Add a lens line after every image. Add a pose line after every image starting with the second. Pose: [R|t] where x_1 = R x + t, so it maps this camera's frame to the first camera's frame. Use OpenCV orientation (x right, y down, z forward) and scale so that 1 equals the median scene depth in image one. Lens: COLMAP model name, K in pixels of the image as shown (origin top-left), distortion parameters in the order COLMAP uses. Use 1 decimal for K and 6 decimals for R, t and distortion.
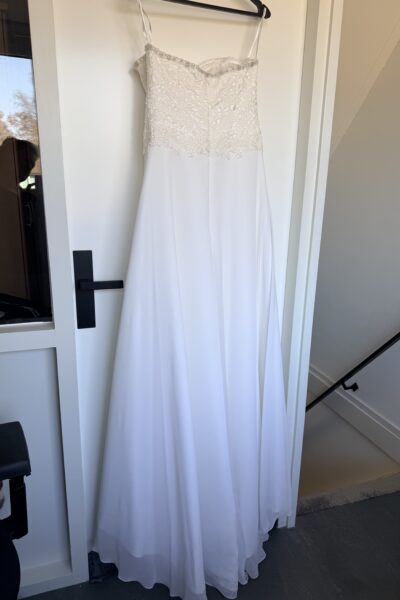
lens RADIAL K [[397.8, 0, 200.0], [0, 397.8, 300.0], [0, 0, 1]] dist [0.000781, -0.000688]
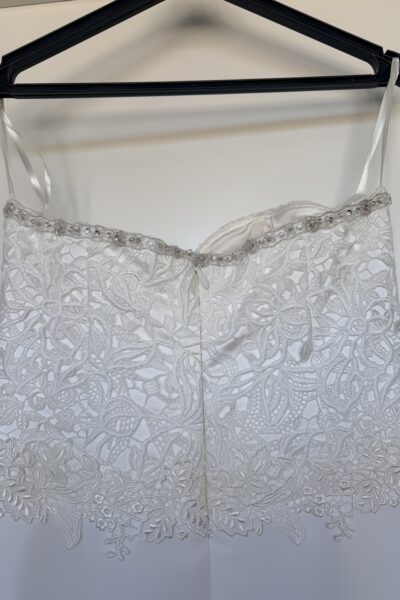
lens RADIAL K [[424.9, 0, 200.0], [0, 424.9, 300.0], [0, 0, 1]] dist [0.038052, -0.002226]
pose [[0.911809, -0.080589, -0.402628, 0.144624], [-0.087606, 0.919793, -0.382500, -0.405191], [0.401160, 0.384040, 0.831616, 0.727377]]
